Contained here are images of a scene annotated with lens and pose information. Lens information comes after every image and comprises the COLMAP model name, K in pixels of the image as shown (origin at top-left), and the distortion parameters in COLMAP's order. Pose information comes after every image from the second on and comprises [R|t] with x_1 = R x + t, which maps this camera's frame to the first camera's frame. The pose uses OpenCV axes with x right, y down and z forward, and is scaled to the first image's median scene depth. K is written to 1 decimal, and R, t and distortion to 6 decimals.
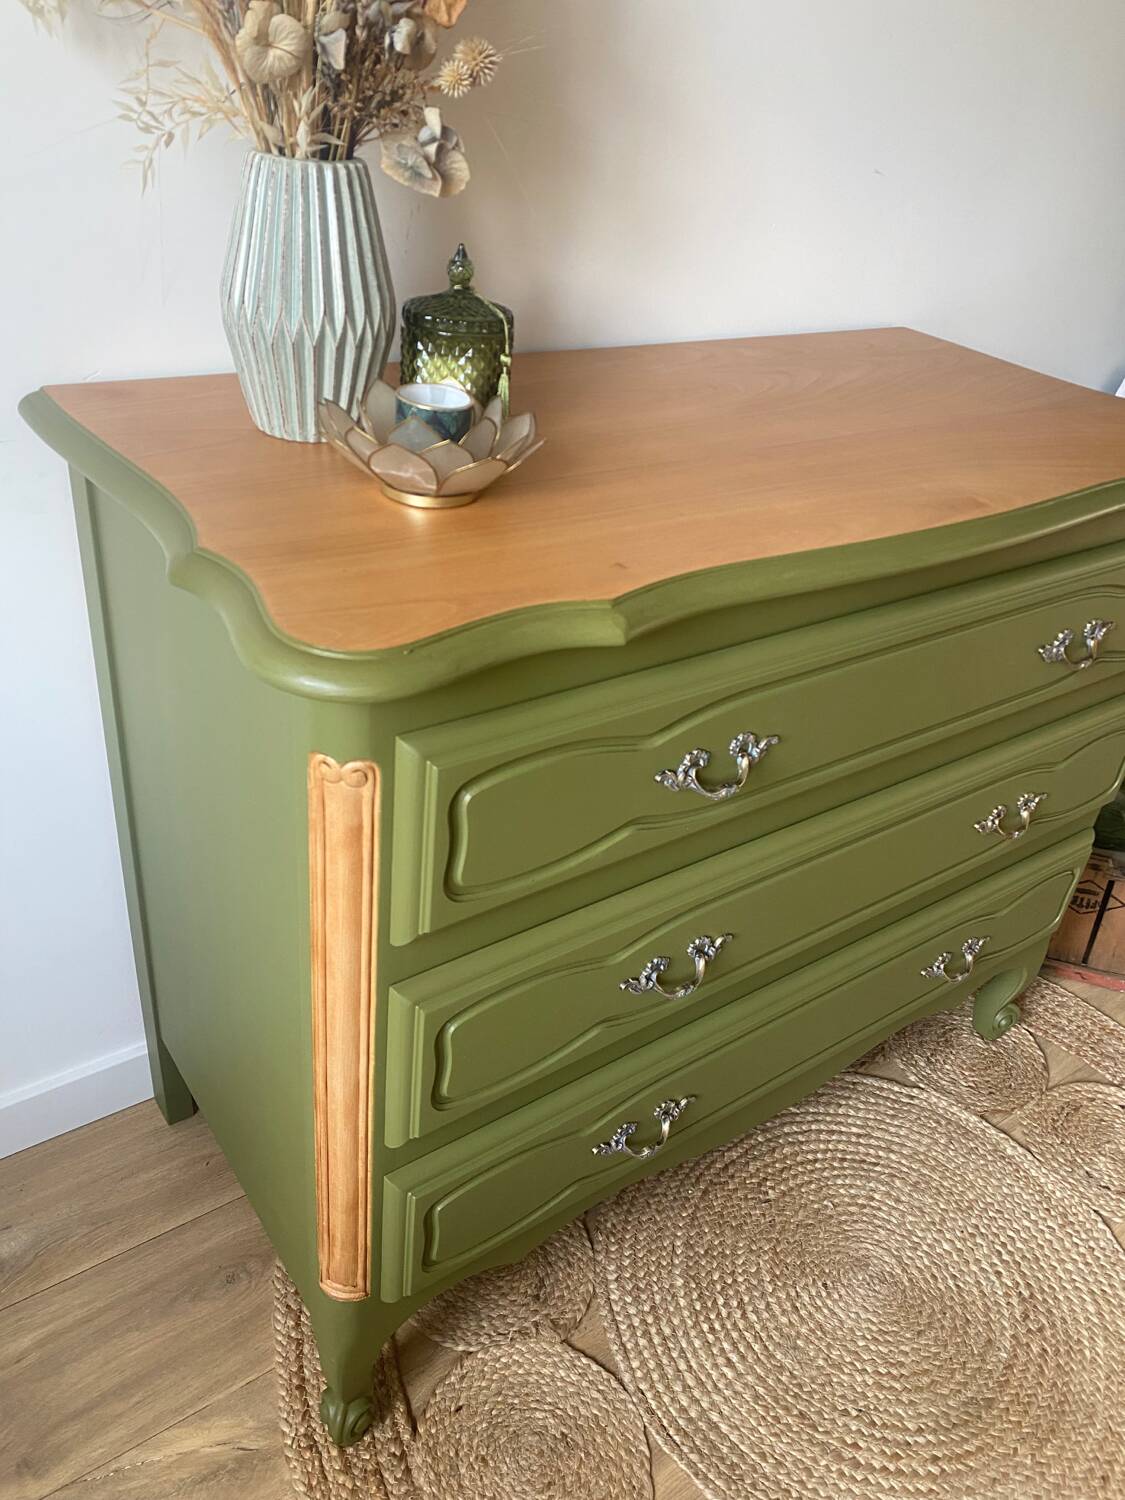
lens RADIAL K [[1129.3, 0, 556.8], [0, 1129.3, 750.1], [0, 0, 1]] dist [0.025392, -0.013330]
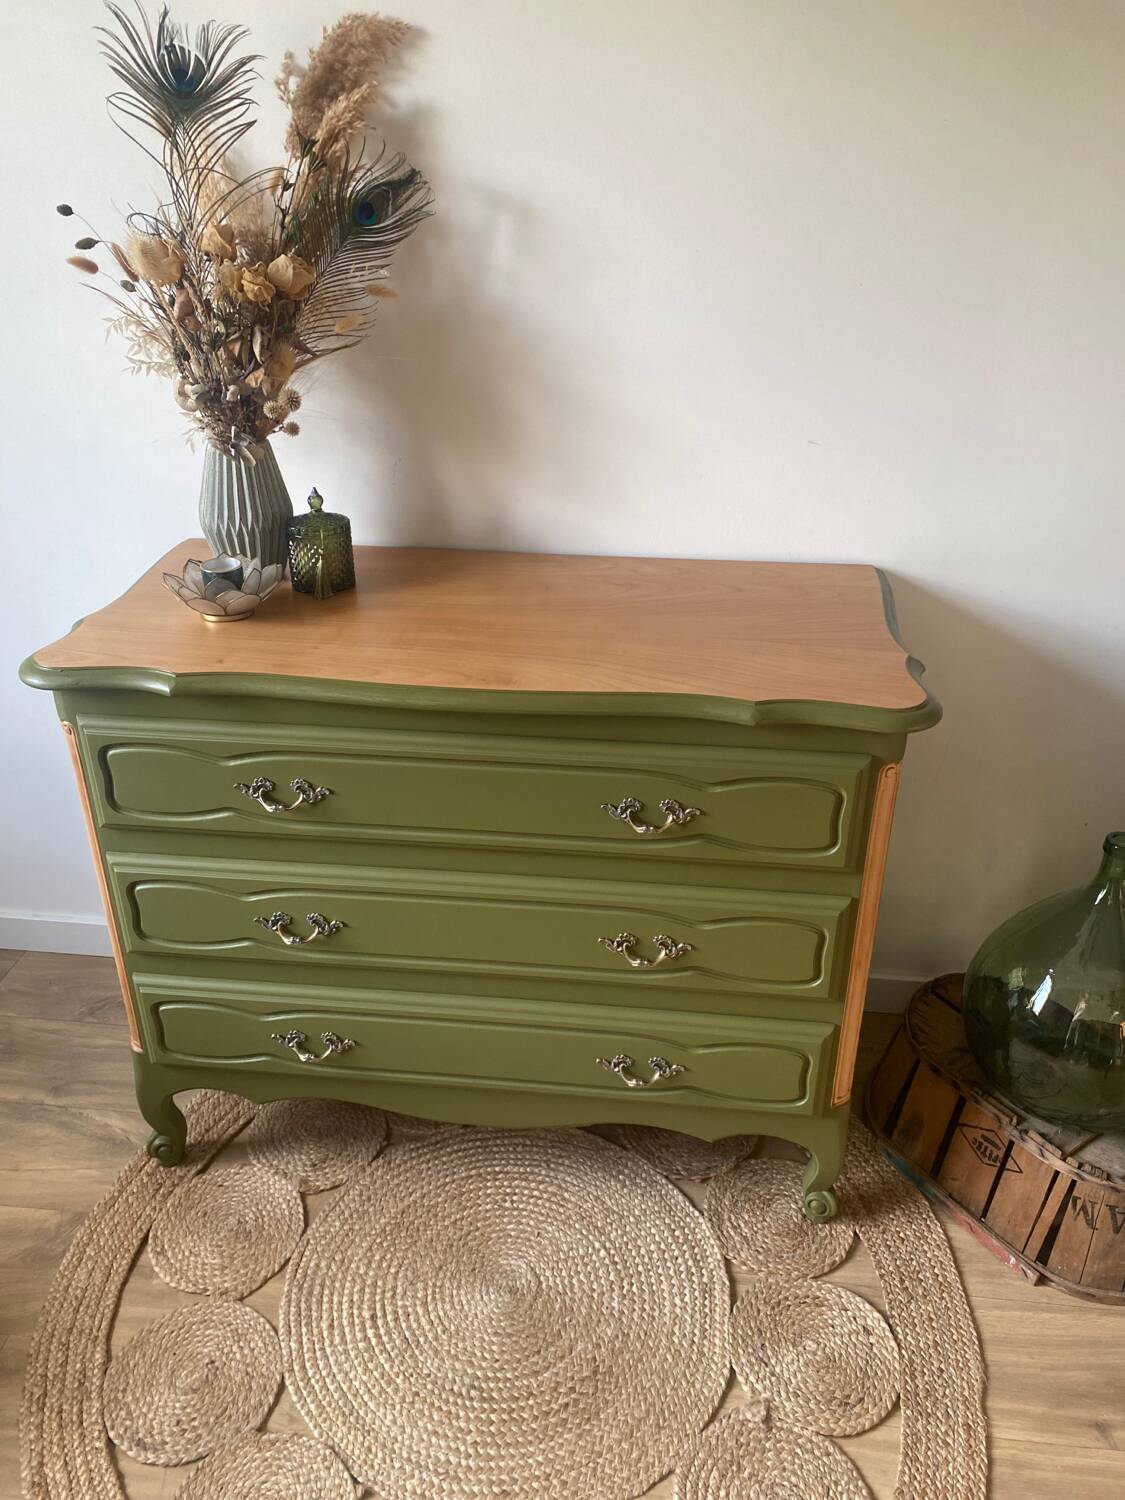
lens RADIAL K [[1129.3, 0, 567.7], [0, 1129.3, 743.4], [0, 0, 1]] dist [0.025392, -0.013330]
pose [[0.748280, 0.219792, -0.625915, 1.157392], [-0.297772, 0.954409, -0.020842, -0.115620], [0.592798, 0.201976, 0.779613, -0.060157]]
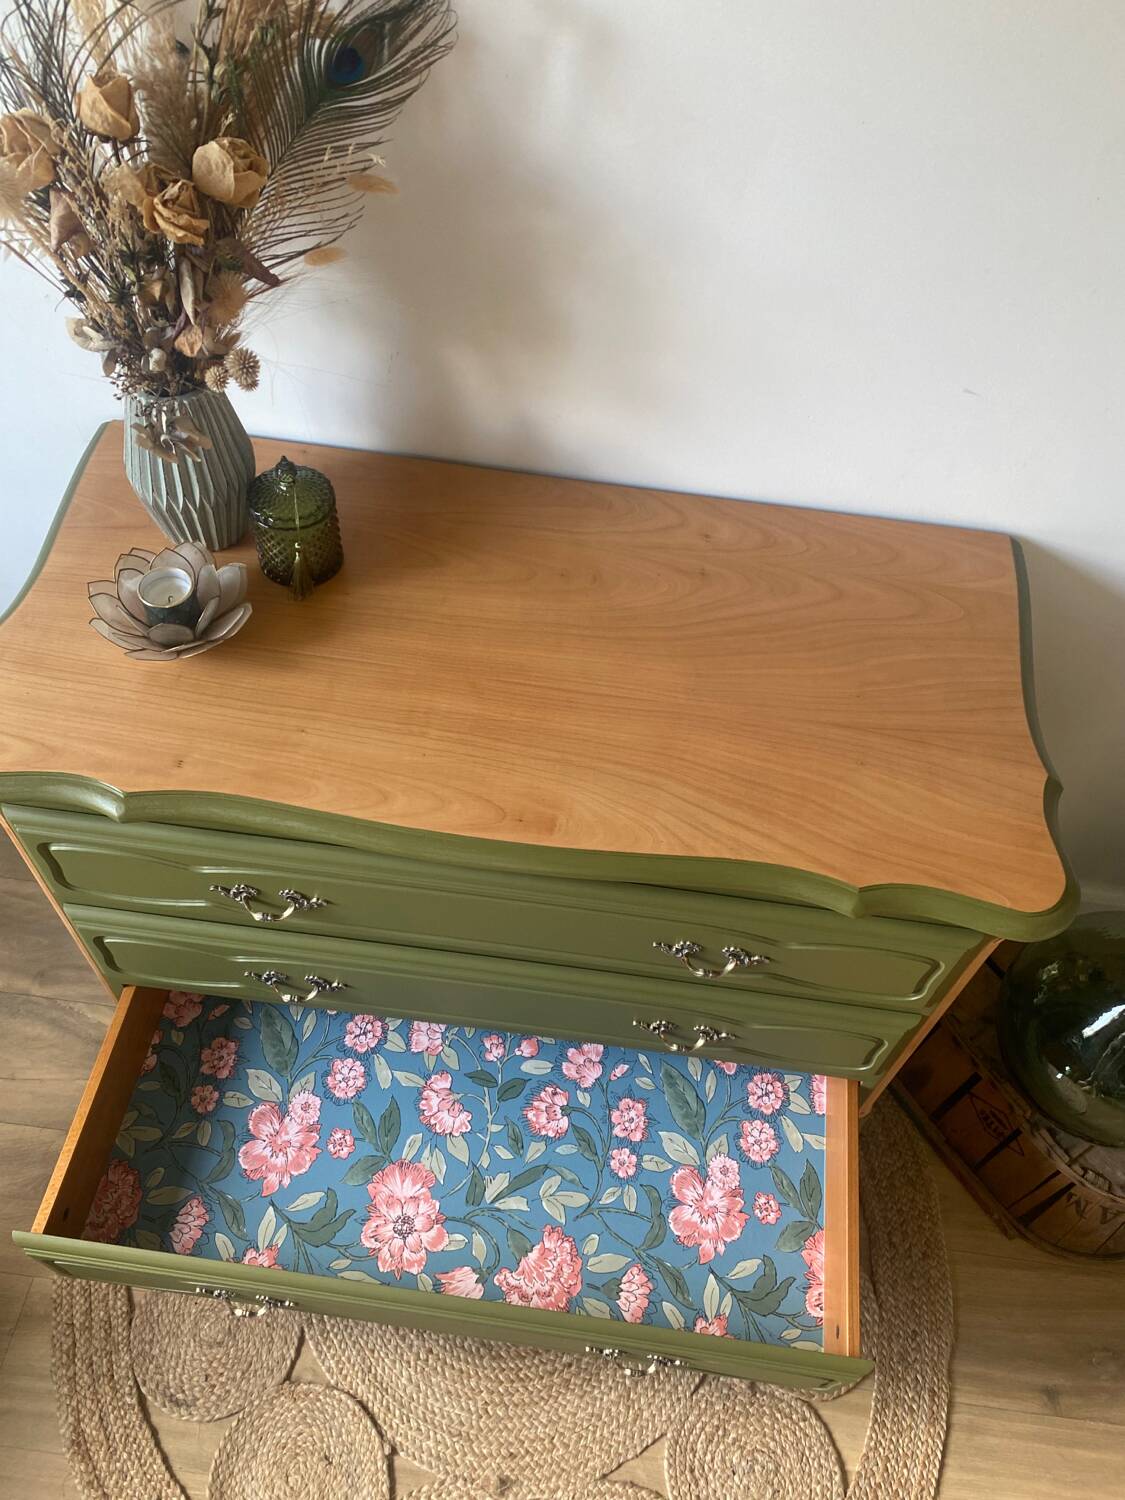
lens RADIAL K [[1129.3, 0, 578.3], [0, 1129.3, 742.4], [0, 0, 1]] dist [0.025392, -0.013330]
pose [[0.748667, 0.503422, -0.431352, 0.722025], [-0.352217, 0.853278, 0.384525, -0.636248], [0.561642, -0.135952, 0.816135, 0.074721]]
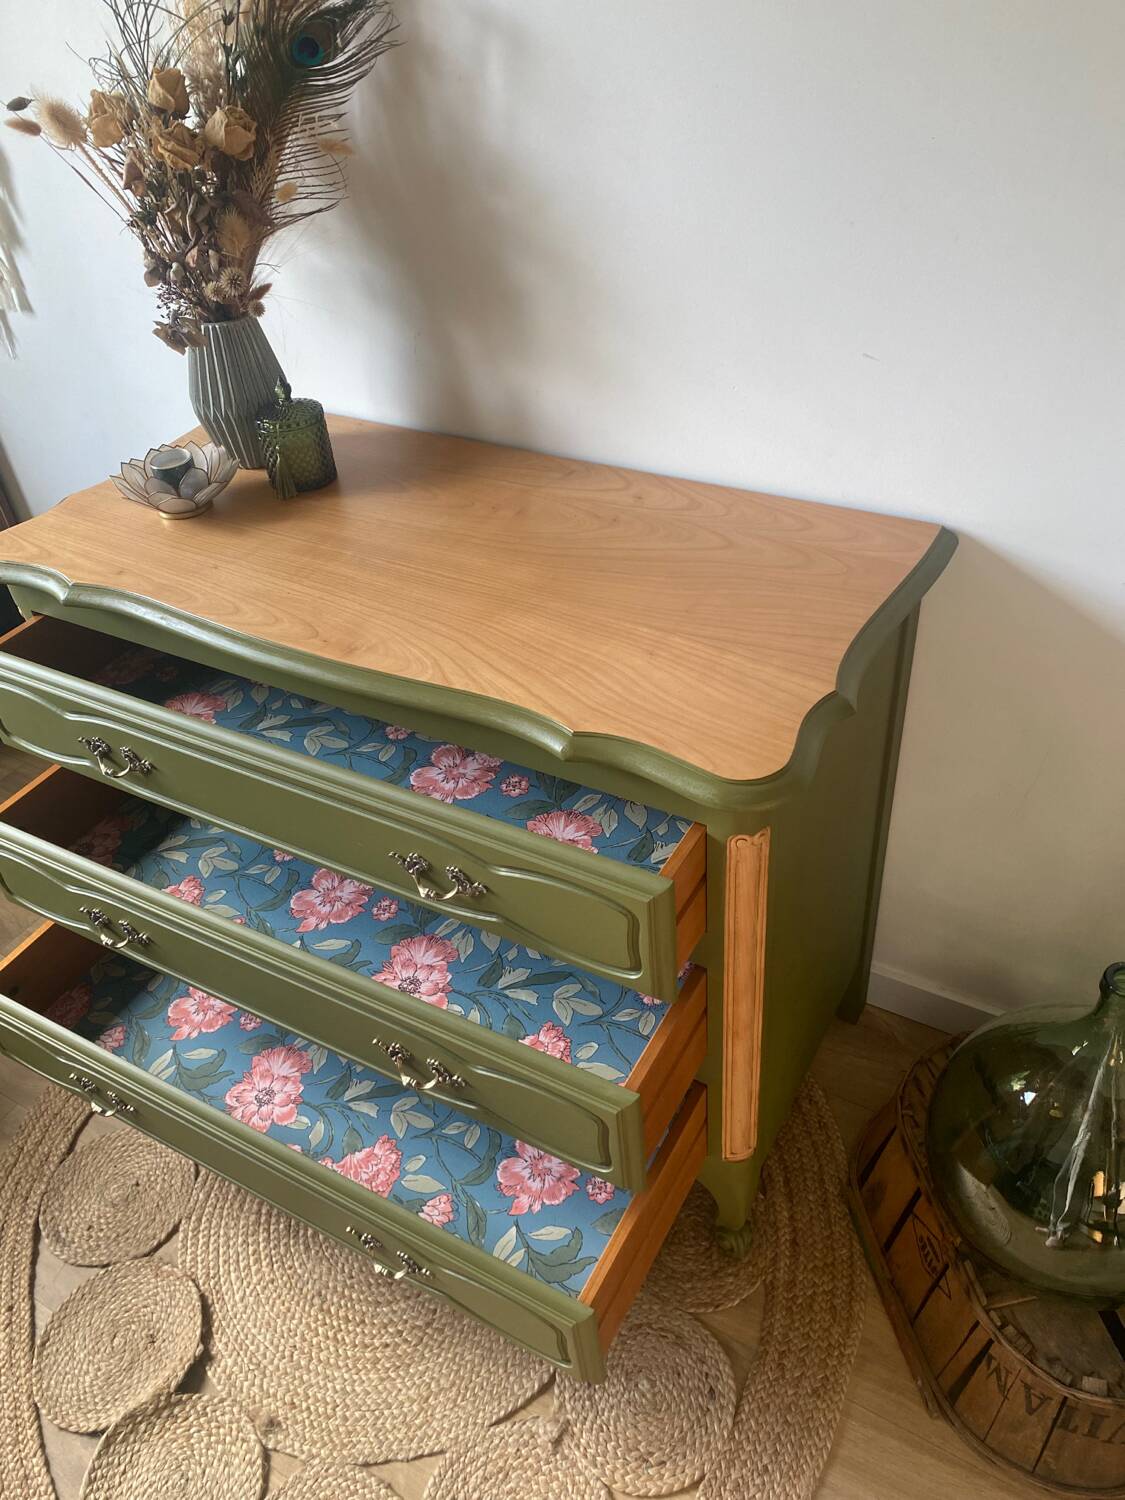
lens RADIAL K [[1129.3, 0, 574.4], [0, 1129.3, 744.3], [0, 0, 1]] dist [0.025392, -0.013330]
pose [[0.411270, 0.464832, -0.784084, 1.315548], [-0.393883, 0.866371, 0.307014, -0.531933], [0.822018, 0.182572, 0.539402, 0.459523]]
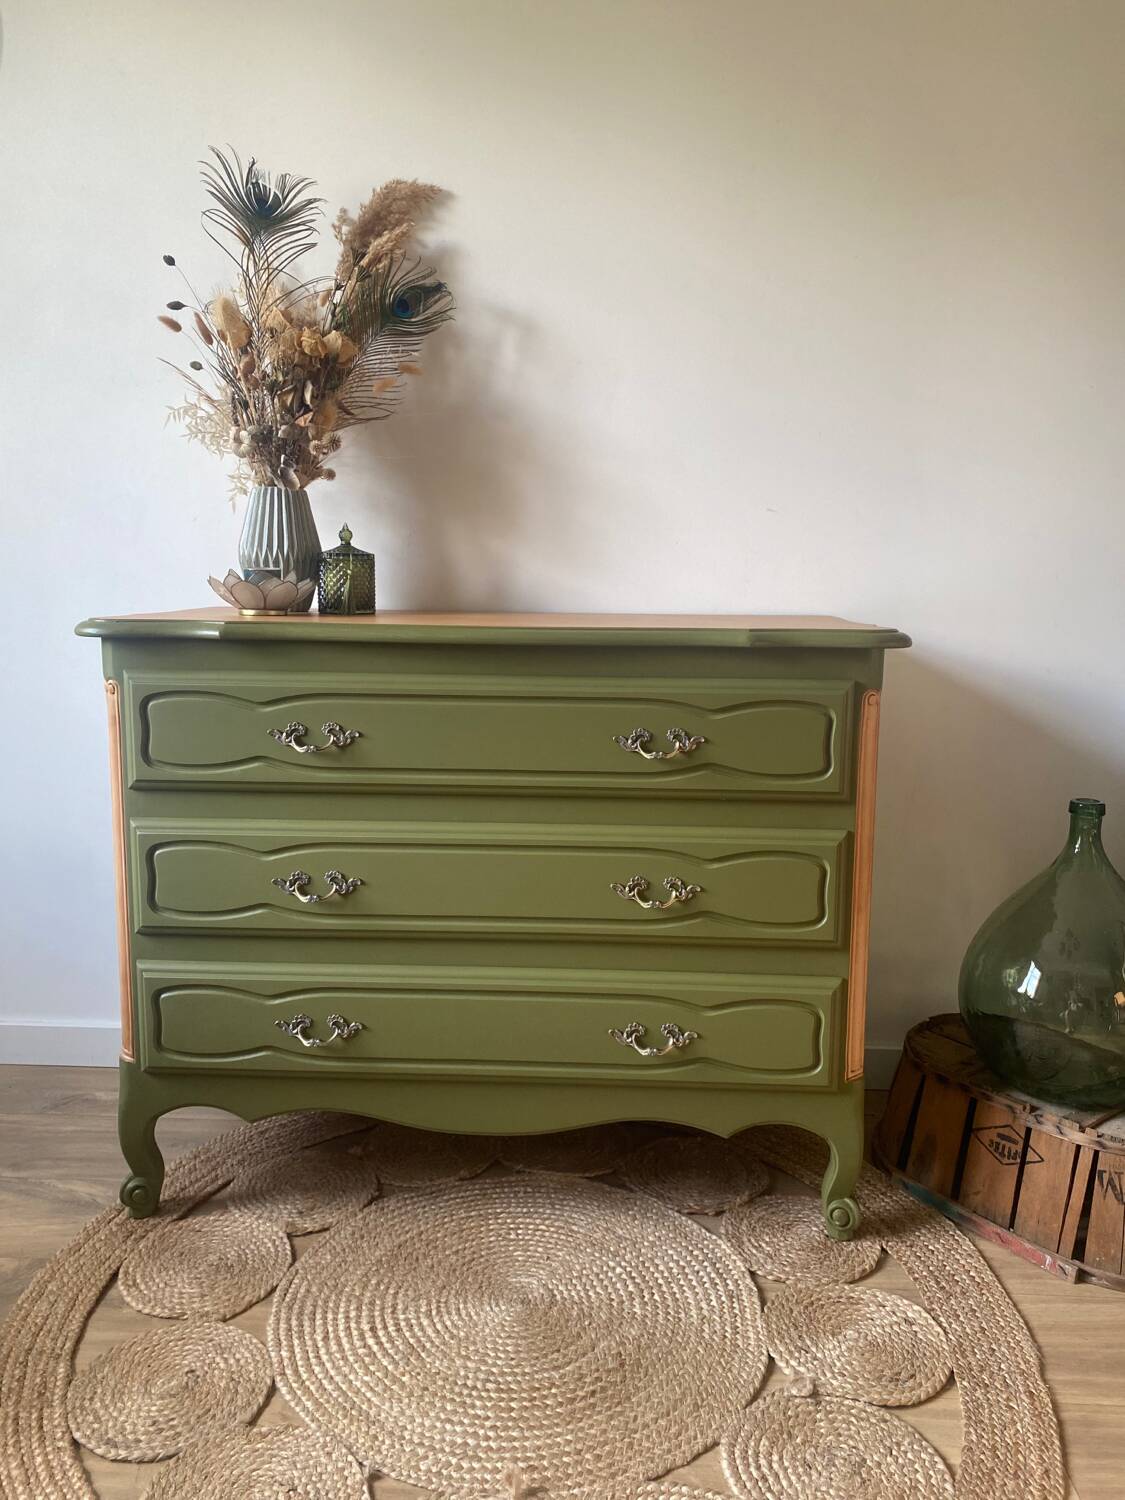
lens RADIAL K [[1129.3, 0, 569.2], [0, 1129.3, 738.2], [0, 0, 1]] dist [0.025392, -0.013330]
pose [[0.787539, 0.001404, -0.616263, 1.212471], [-0.274861, 0.895825, -0.349211, 0.408643], [0.551574, 0.444404, 0.705883, -0.034781]]
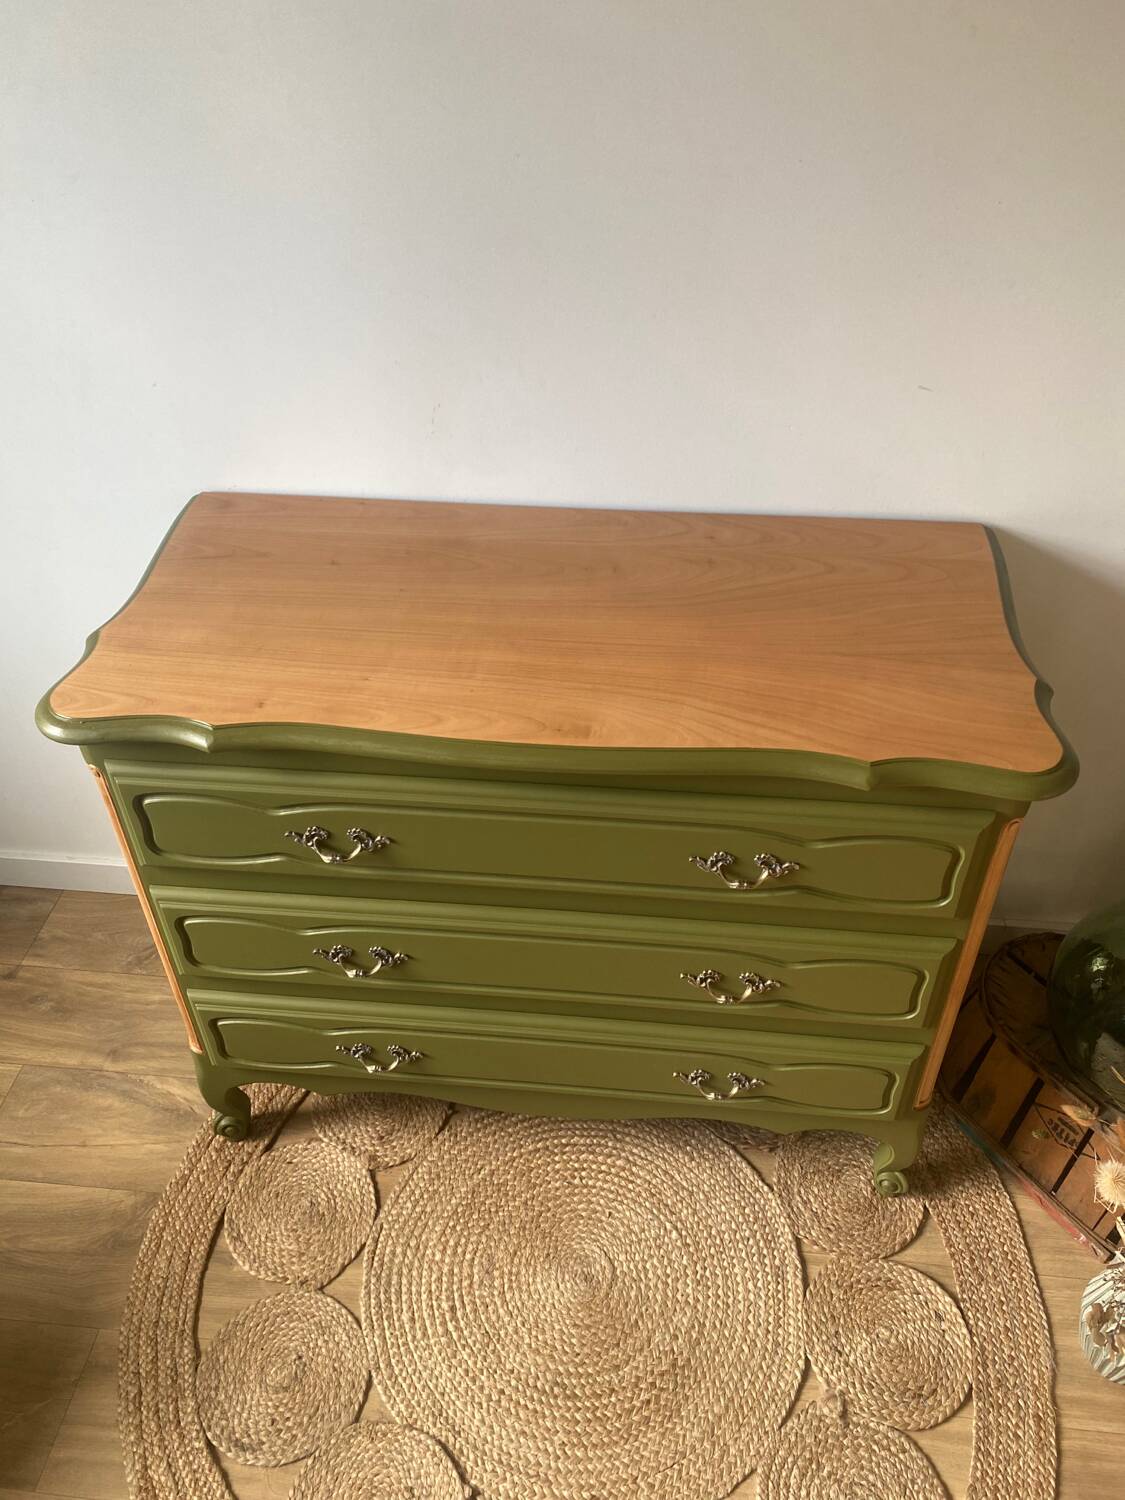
lens RADIAL K [[1129.3, 0, 567.8], [0, 1129.3, 748.2], [0, 0, 1]] dist [0.025392, -0.013330]
pose [[0.749126, 0.337196, -0.570183, 0.935028], [-0.282771, 0.941163, 0.185074, -0.370846], [0.599042, 0.022587, 0.800399, -0.037016]]
